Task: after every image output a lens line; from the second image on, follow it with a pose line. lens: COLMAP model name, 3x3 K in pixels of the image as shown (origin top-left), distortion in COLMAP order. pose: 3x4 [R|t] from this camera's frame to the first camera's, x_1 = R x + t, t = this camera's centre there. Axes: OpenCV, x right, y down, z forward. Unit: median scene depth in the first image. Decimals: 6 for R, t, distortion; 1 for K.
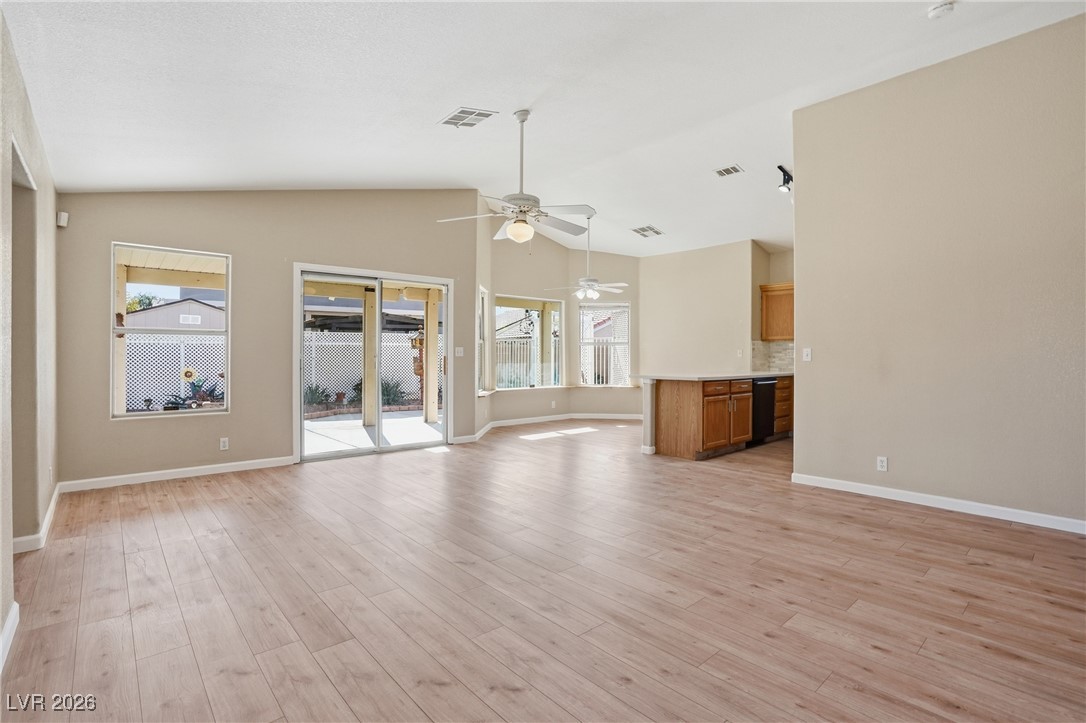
lens RADIAL K [[510.0, 0, 537.3], [0, 510.0, 358.9], [0, 0, 1]] dist [-0.055054, 0.018339]
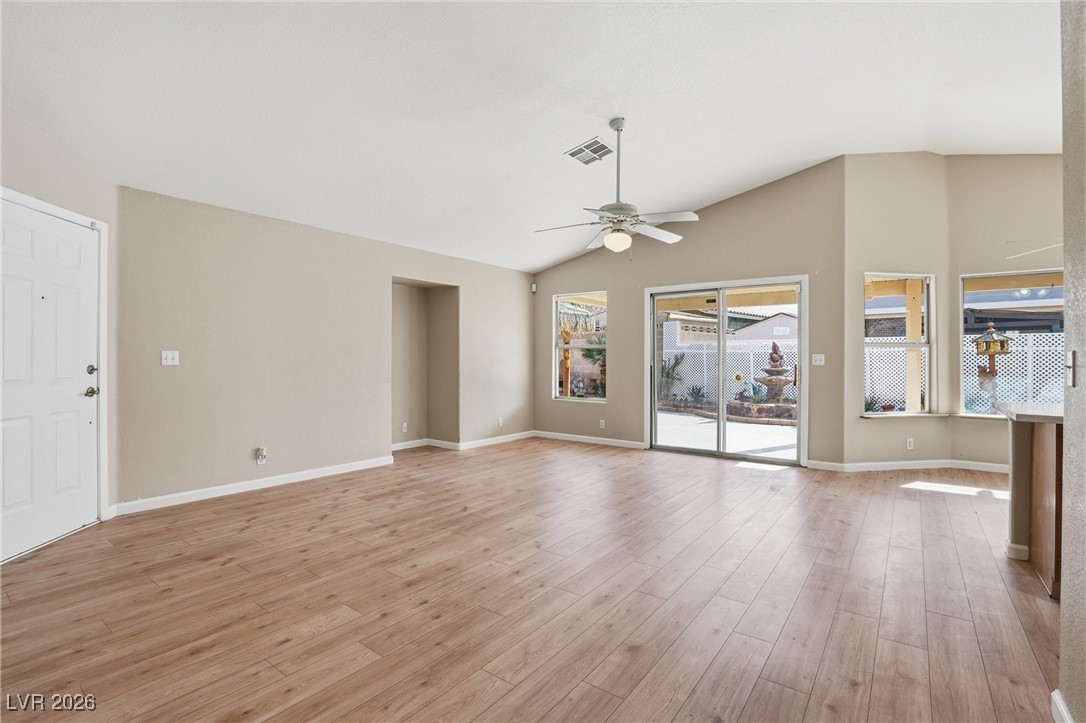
lens RADIAL K [[510.0, 0, 547.5], [0, 510.0, 359.5], [0, 0, 1]] dist [-0.055054, 0.018339]
pose [[0.211537, 0.001523, -0.977369, 0.680270], [-0.014218, 0.999898, -0.001519, -0.007629], [0.977267, 0.014217, 0.211537, 0.484596]]
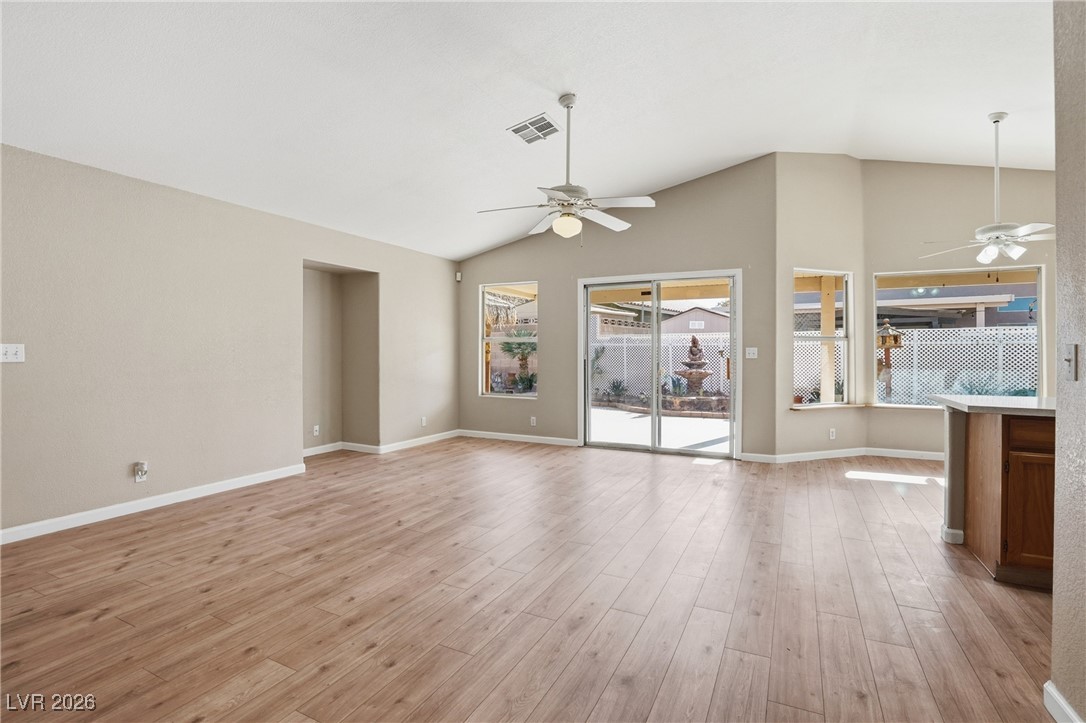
lens RADIAL K [[510.0, 0, 546.3], [0, 510.0, 362.6], [0, 0, 1]] dist [-0.055054, 0.018339]
pose [[0.384353, 0.017296, -0.923024, 0.607187], [-0.010496, 0.999842, 0.014365, -0.008463], [0.923127, 0.004167, 0.384474, 0.450328]]
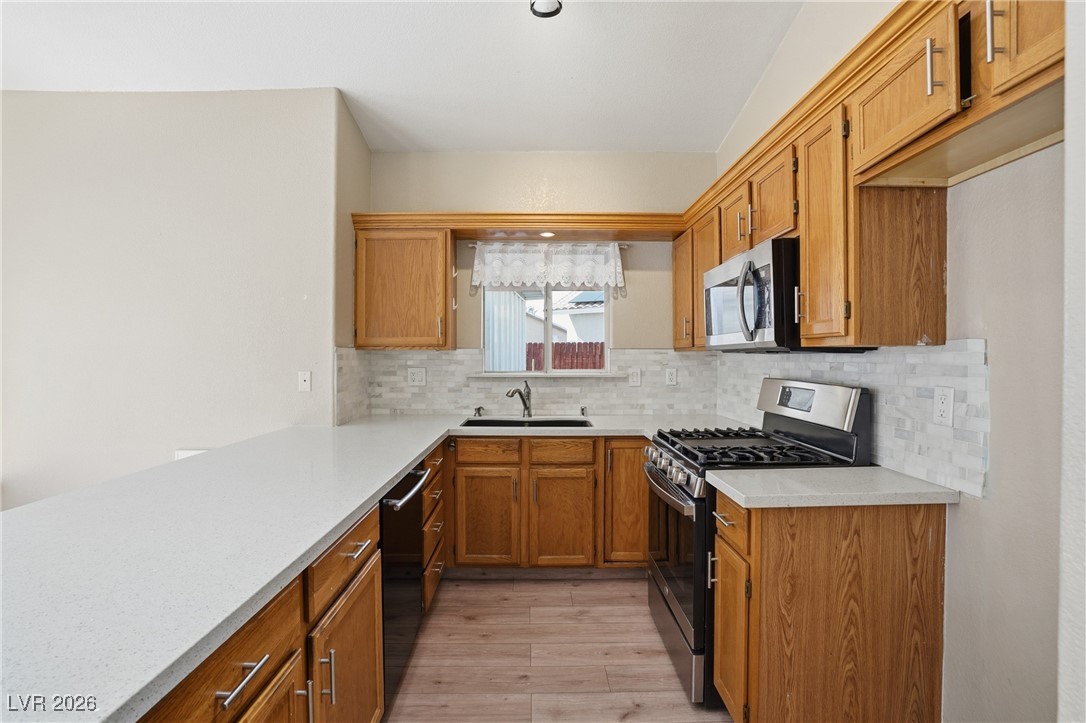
lens RADIAL K [[510.0, 0, 544.0], [0, 510.0, 357.8], [0, 0, 1]] dist [-0.055054, 0.018339]
pose [[0.641487, -0.009812, 0.767071, 0.325972], [0.012980, 0.999914, 0.001935, -0.038621], [-0.767024, 0.008715, 0.641560, 0.893107]]
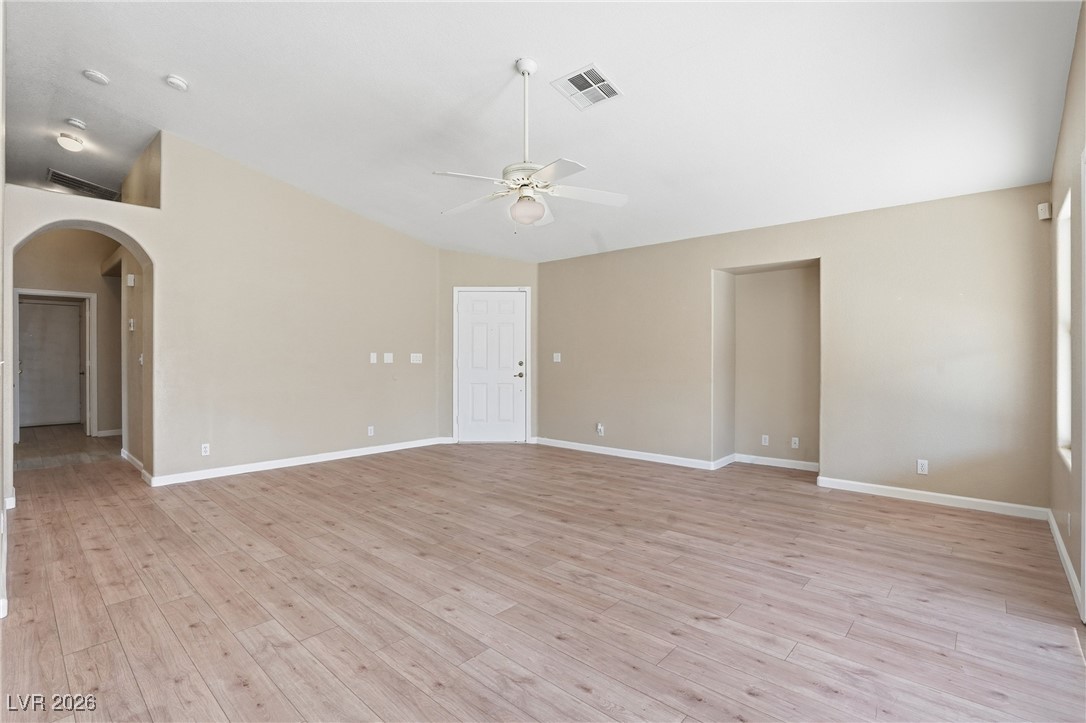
lens RADIAL K [[510.0, 0, 536.1], [0, 510.0, 361.0], [0, 0, 1]] dist [-0.055054, 0.018339]
pose [[-0.993966, -0.002512, -0.109660, 0.030485], [-0.004919, 0.999753, 0.021689, -0.021929], [0.109579, 0.022098, -0.993732, 1.340215]]
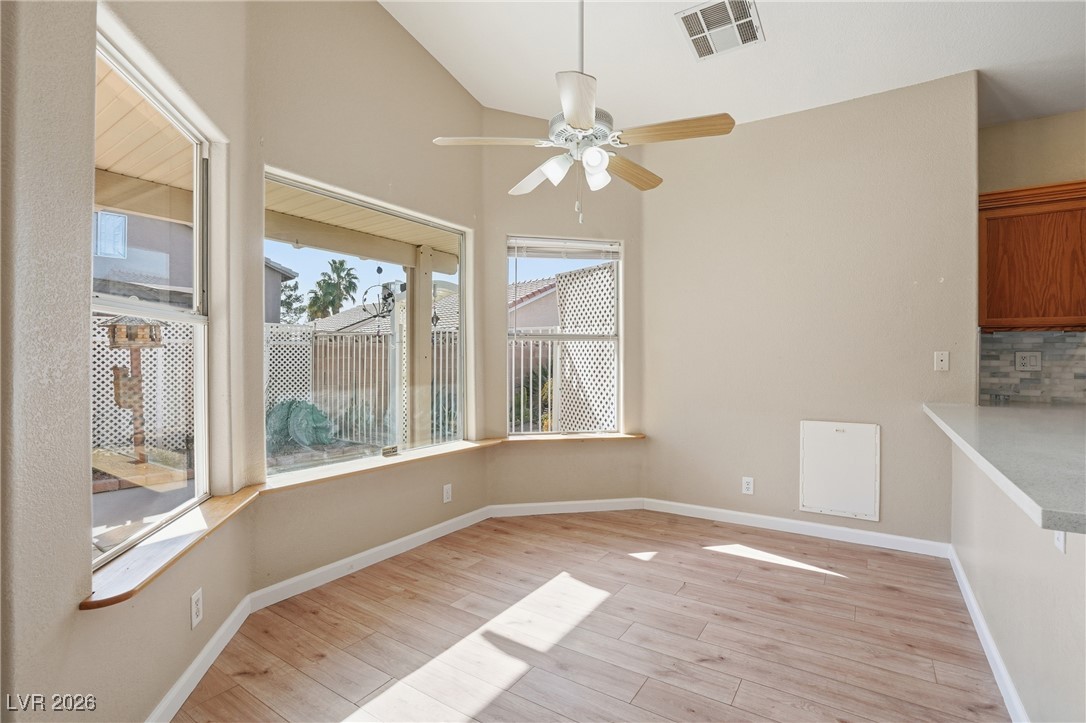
lens RADIAL K [[510.0, 0, 538.4], [0, 510.0, 355.2], [0, 0, 1]] dist [-0.055054, 0.018339]
pose [[0.962562, 0.001064, 0.271058, -0.010294], [0.003051, 0.999886, -0.014759, -0.015064], [-0.271043, 0.015034, 0.962450, 1.029022]]
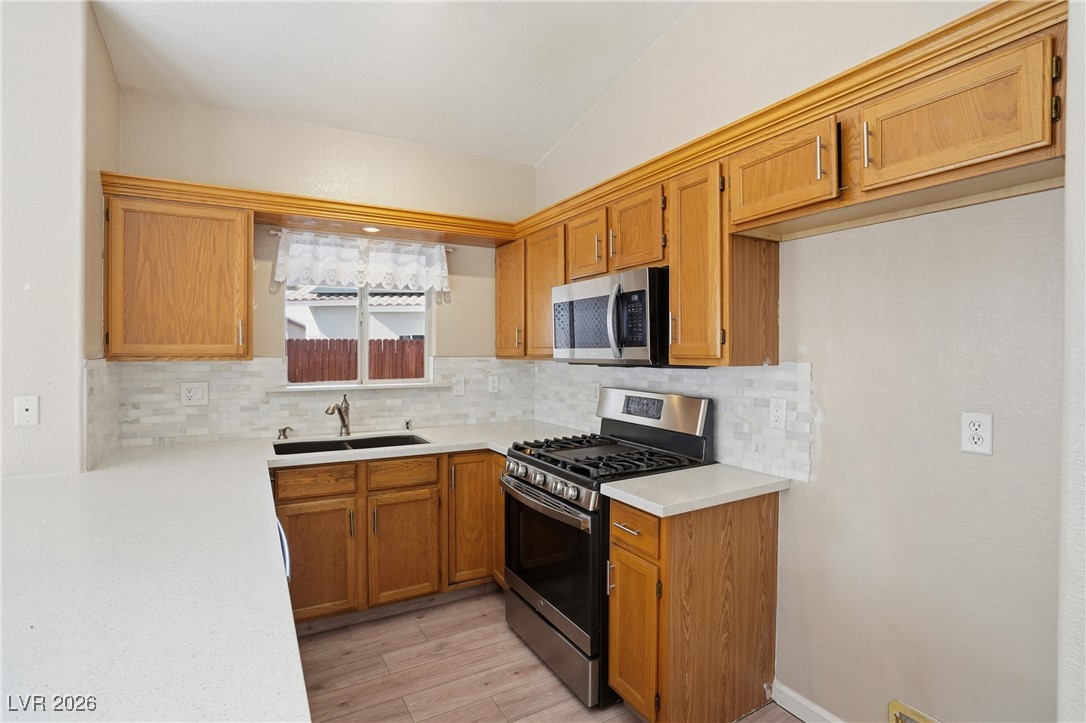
lens RADIAL K [[510.0, 0, 545.8], [0, 510.0, 351.3], [0, 0, 1]] dist [-0.055054, 0.018339]
pose [[0.183856, -0.007239, 0.982927, 0.296558], [0.009949, 0.999935, 0.005503, -0.056930], [-0.982903, 0.008767, 0.183916, 1.001370]]
